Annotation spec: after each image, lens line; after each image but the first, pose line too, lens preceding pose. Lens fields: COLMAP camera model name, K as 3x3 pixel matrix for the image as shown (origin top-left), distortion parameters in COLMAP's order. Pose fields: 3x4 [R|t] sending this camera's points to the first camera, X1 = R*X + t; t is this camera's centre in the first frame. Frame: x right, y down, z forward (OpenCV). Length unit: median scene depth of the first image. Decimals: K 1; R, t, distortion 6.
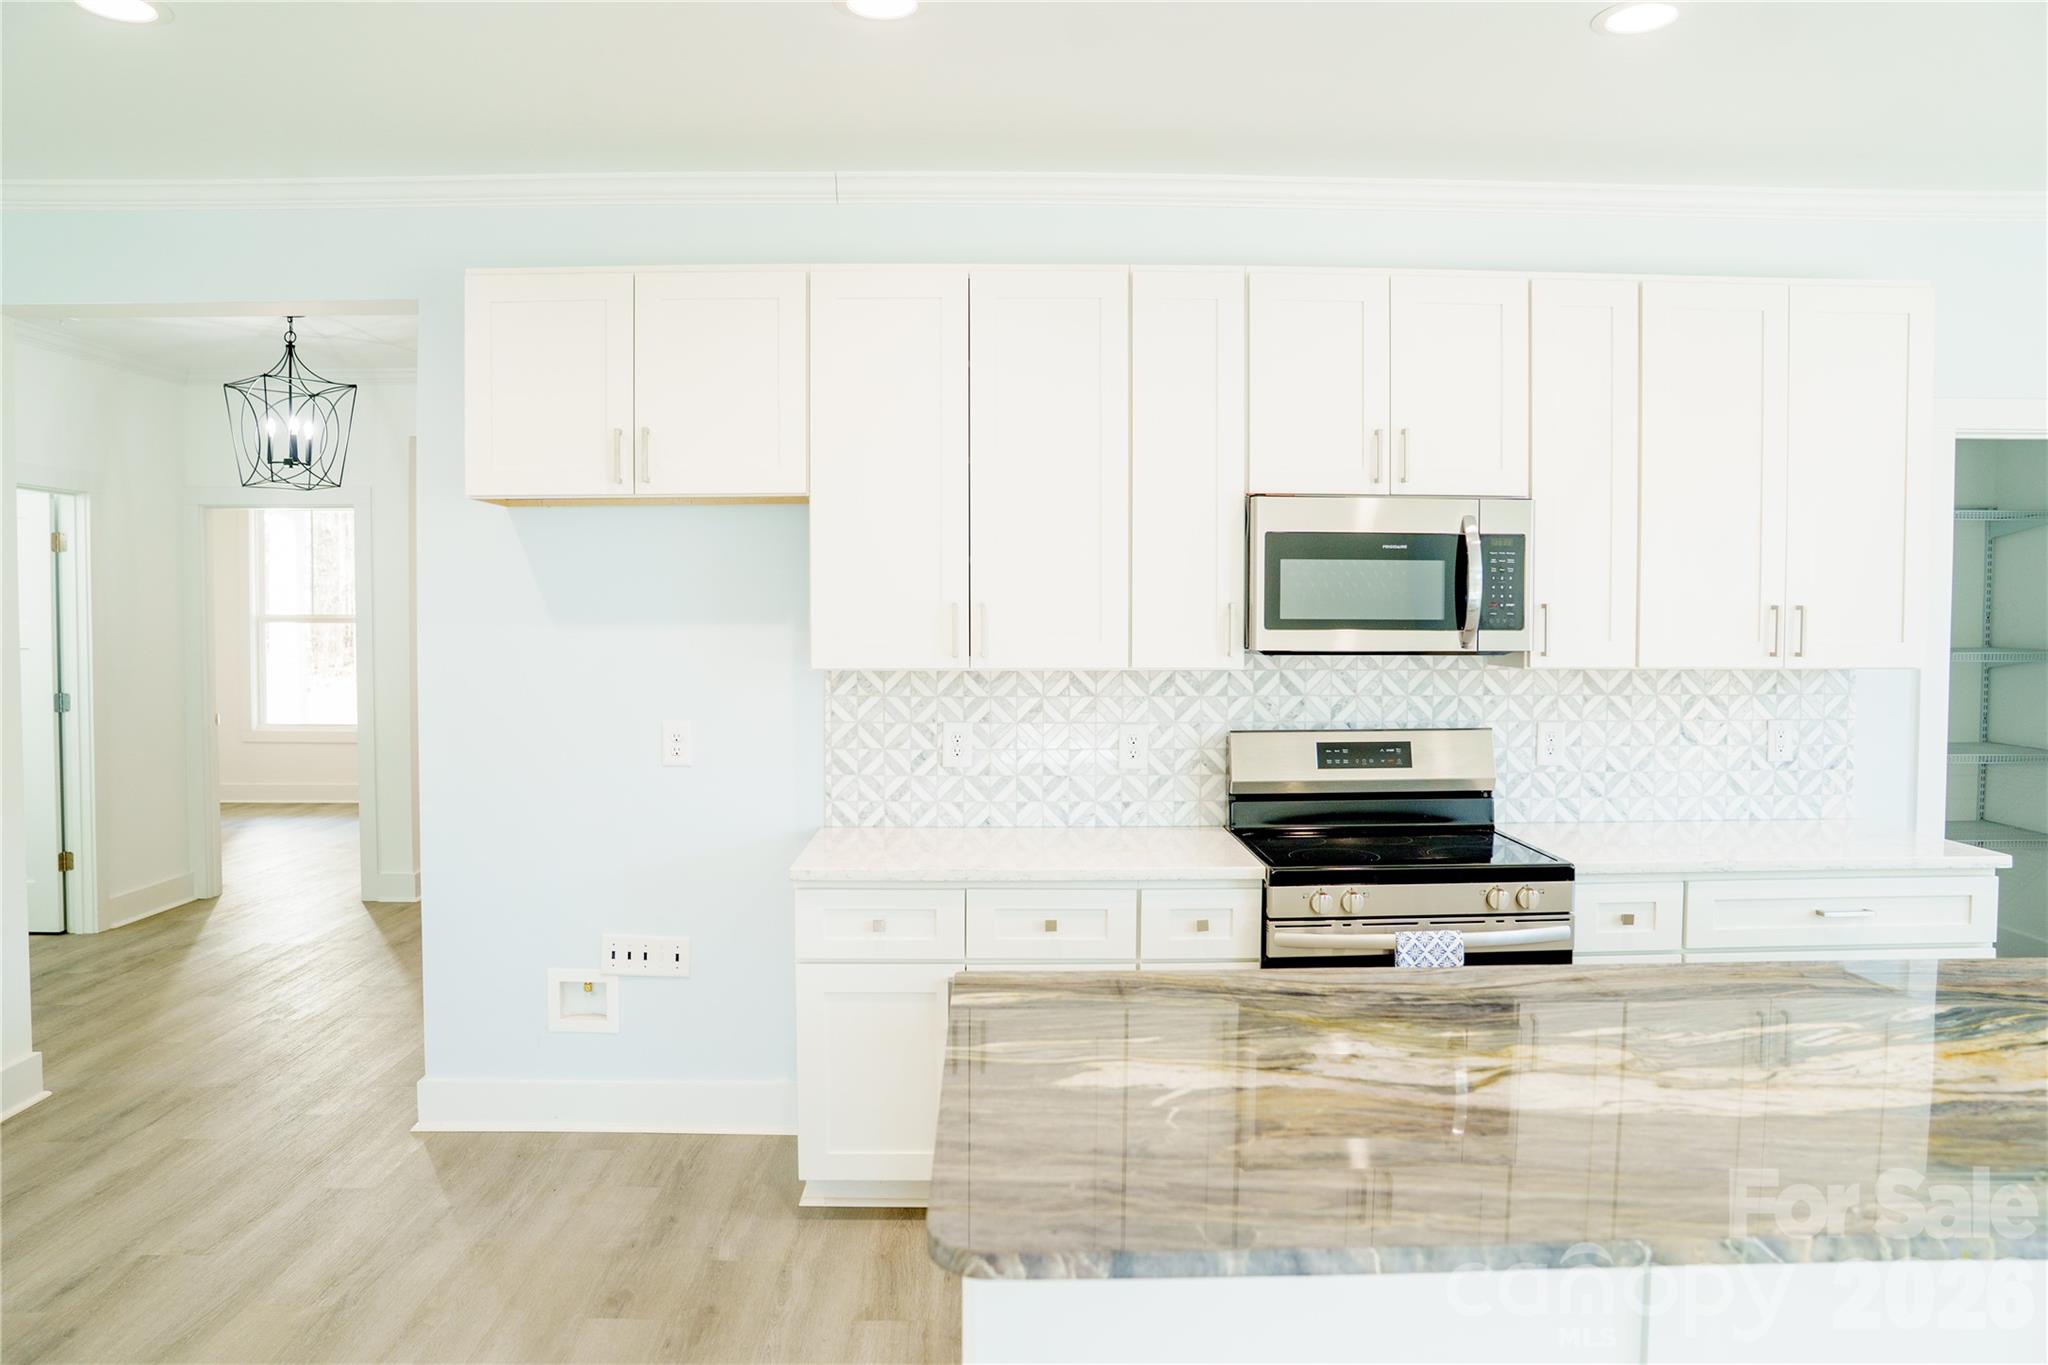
lens RADIAL K [[1429.2, 0, 1031.7], [0, 1429.2, 686.4], [0, 0, 1]] dist [-0.129549, 0.094204]
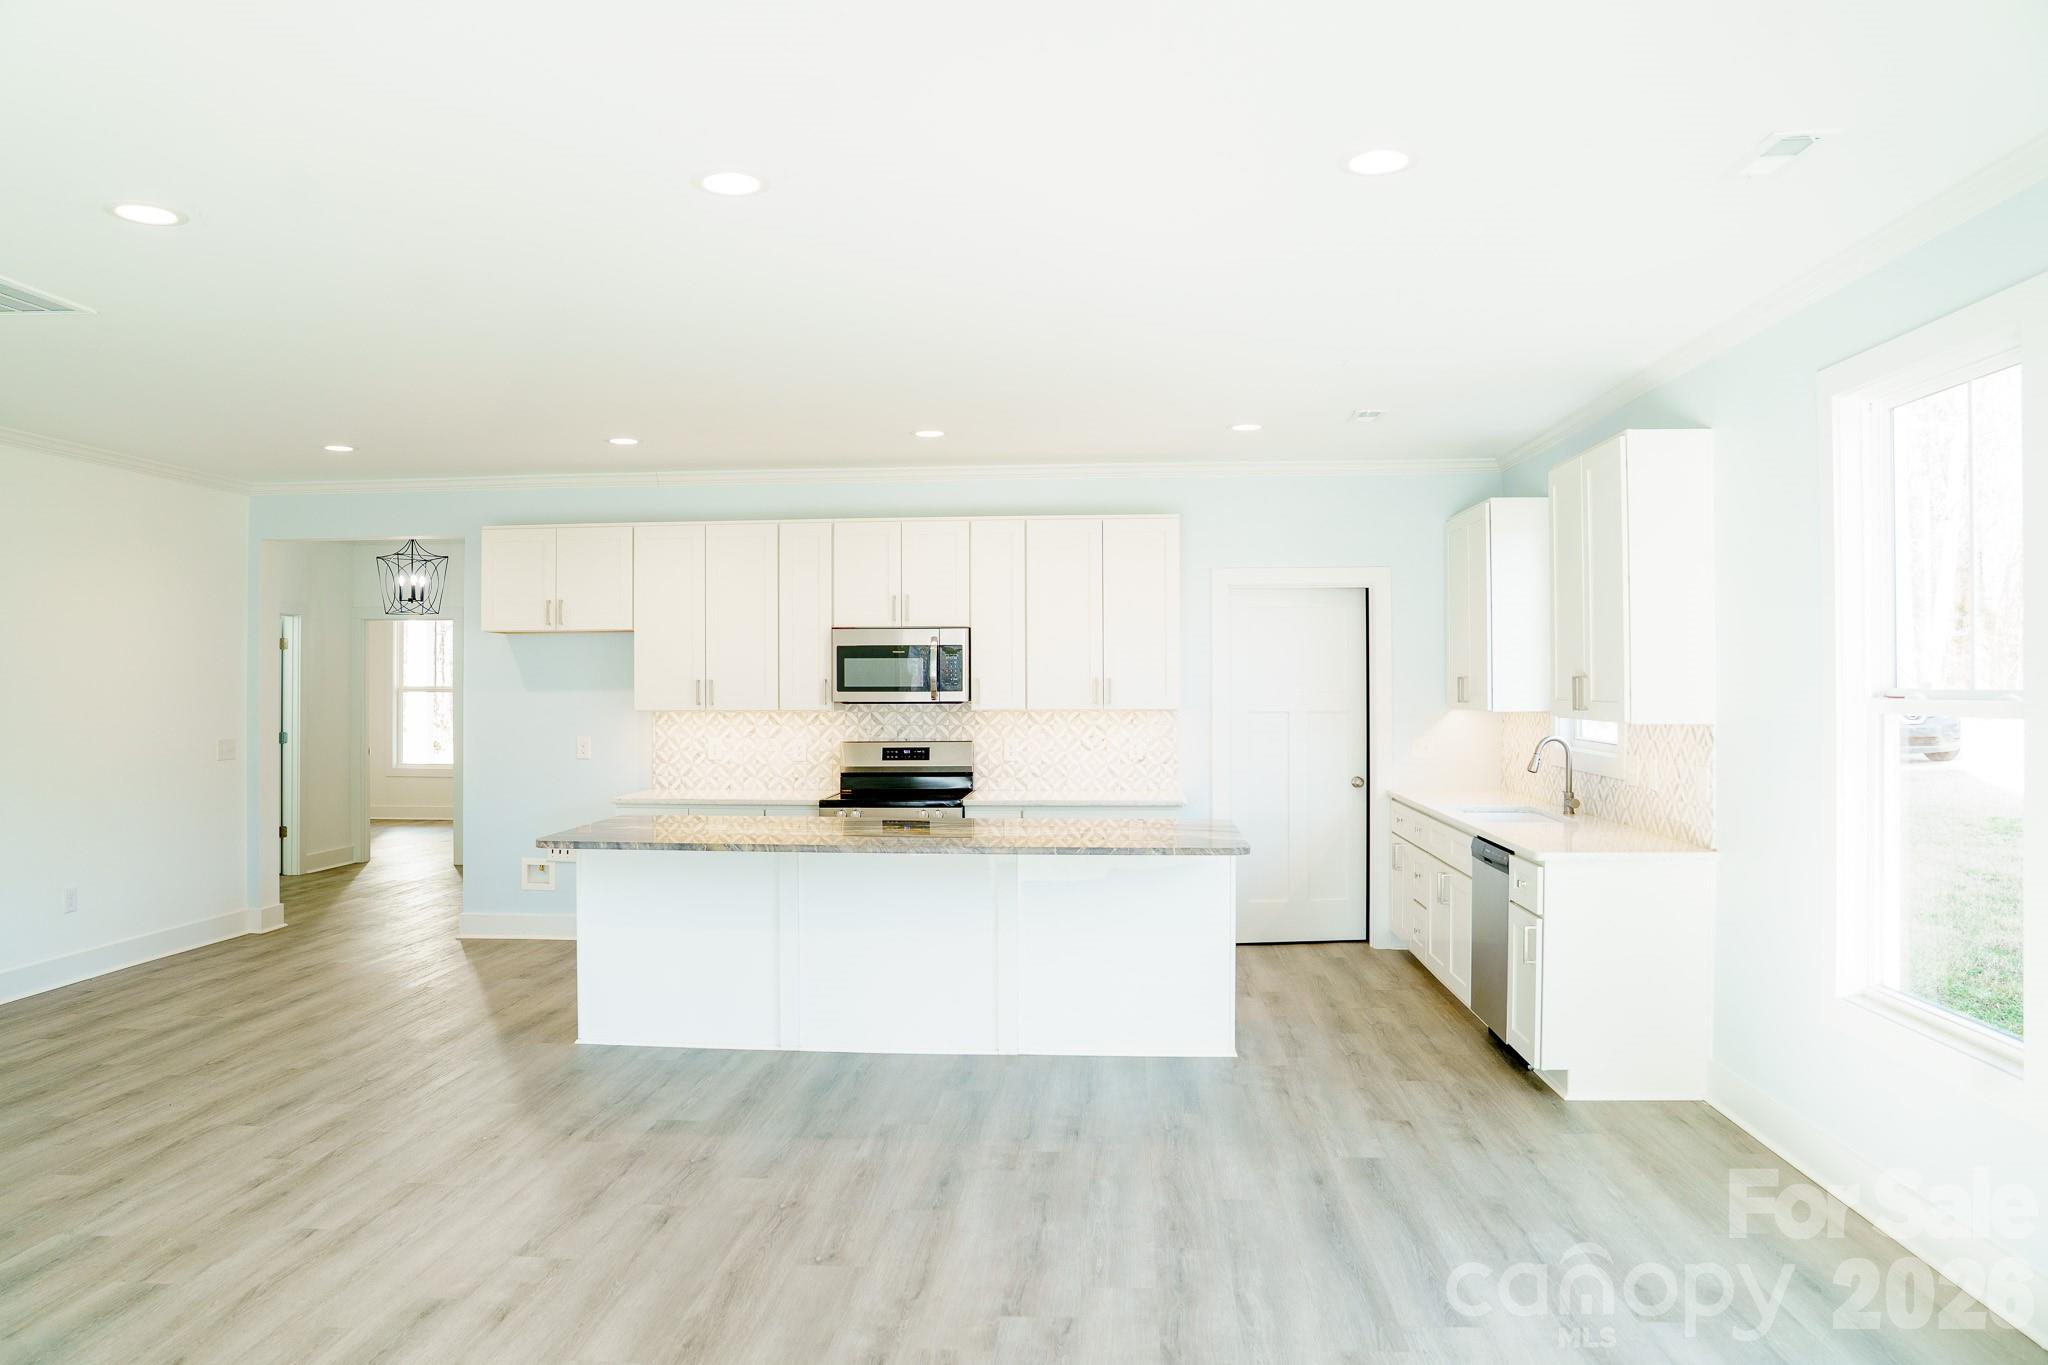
lens RADIAL K [[1429.2, 0, 1021.2], [0, 1429.2, 693.2], [0, 0, 1]] dist [-0.129549, 0.094204]
pose [[0.995458, -0.002924, -0.095160, 0.575131], [-0.001491, 0.998927, -0.046284, 0.054390], [0.095193, 0.046216, 0.994385, -0.979572]]
